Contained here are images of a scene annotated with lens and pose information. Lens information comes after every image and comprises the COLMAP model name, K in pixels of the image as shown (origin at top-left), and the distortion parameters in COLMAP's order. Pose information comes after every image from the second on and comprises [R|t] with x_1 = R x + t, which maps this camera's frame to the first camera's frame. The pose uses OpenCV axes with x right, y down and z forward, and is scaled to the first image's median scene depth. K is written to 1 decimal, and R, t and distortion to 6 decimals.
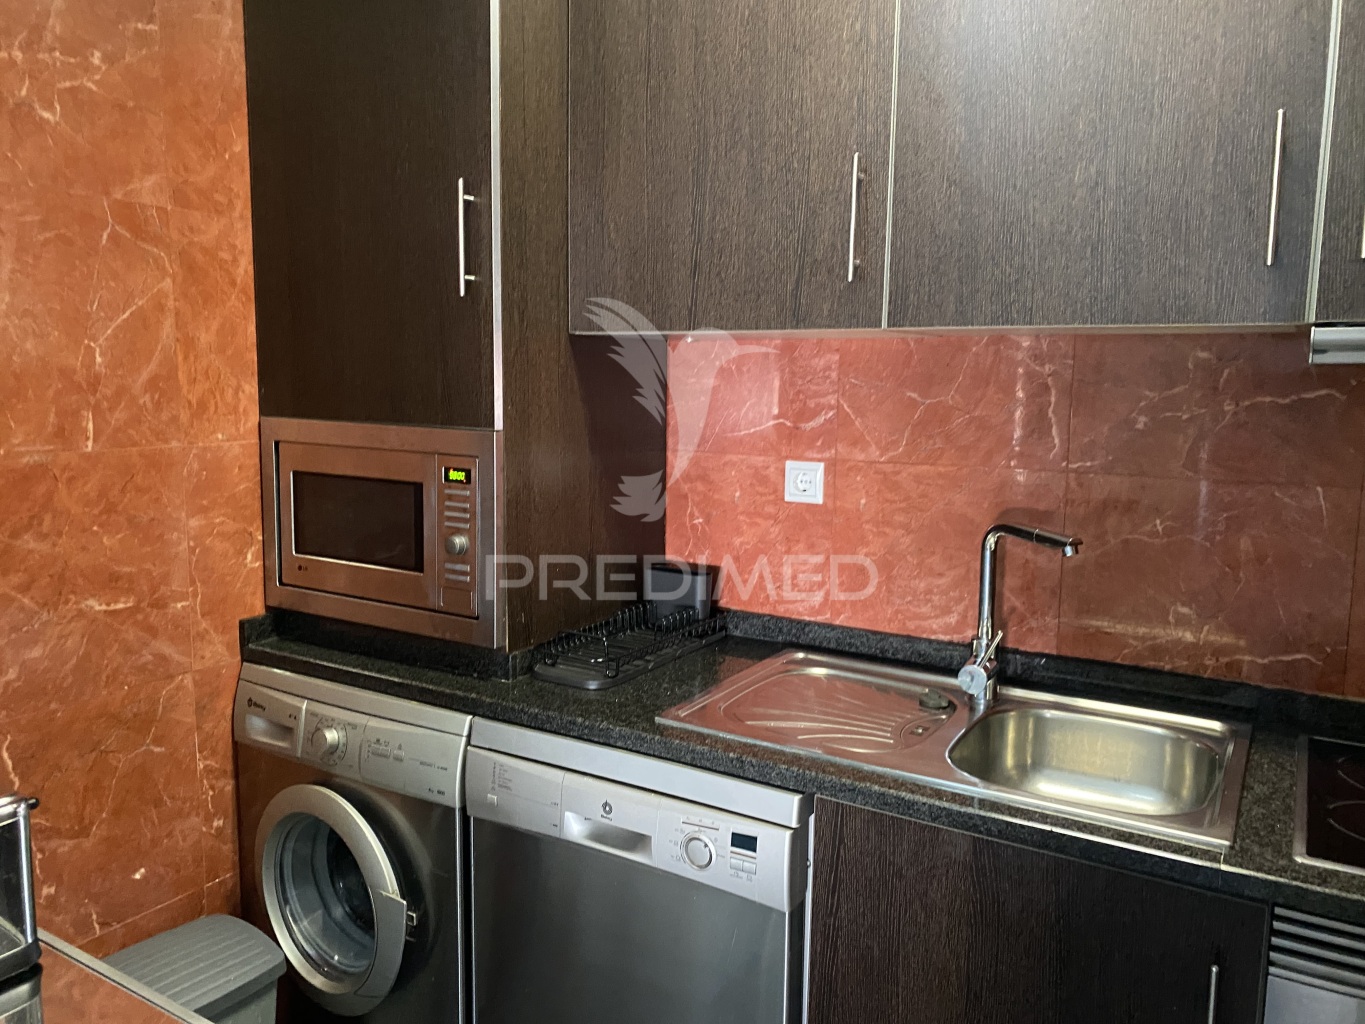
lens RADIAL K [[1030.5, 0, 679.9], [0, 1030.5, 495.9], [0, 0, 1]] dist [0.073584, -0.078445]
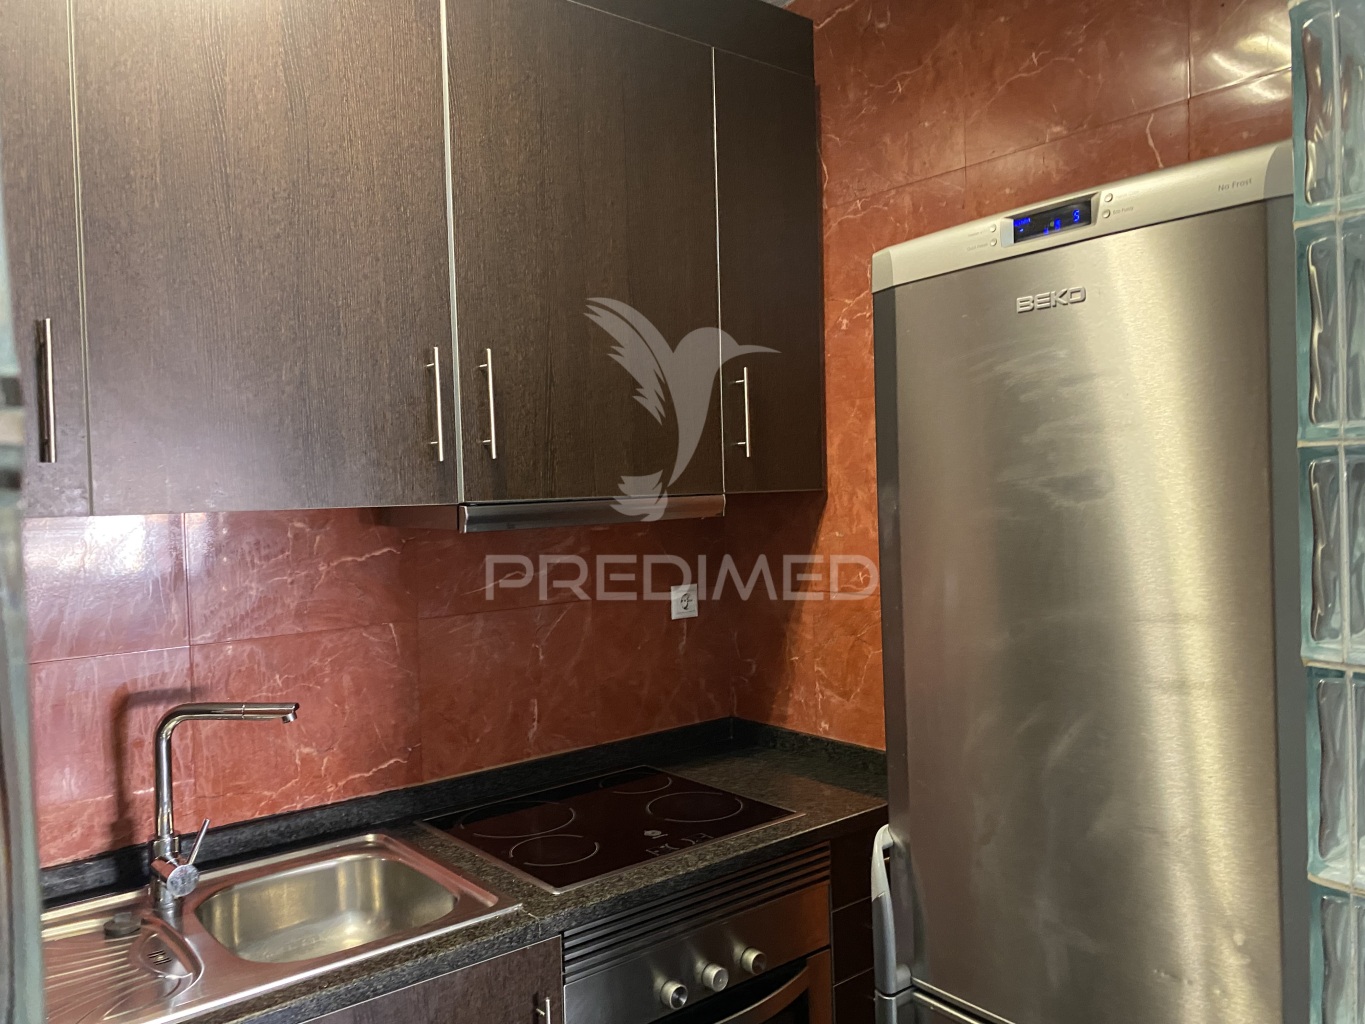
lens RADIAL K [[1033.8, 0, 644.6], [0, 1033.8, 509.9], [0, 0, 1]] dist [0.053271, -0.081165]
pose [[0.356771, -0.041570, 0.933266, -0.453224], [0.145738, 0.989255, -0.011649, -0.086702], [-0.922754, 0.140169, 0.358996, 0.247458]]
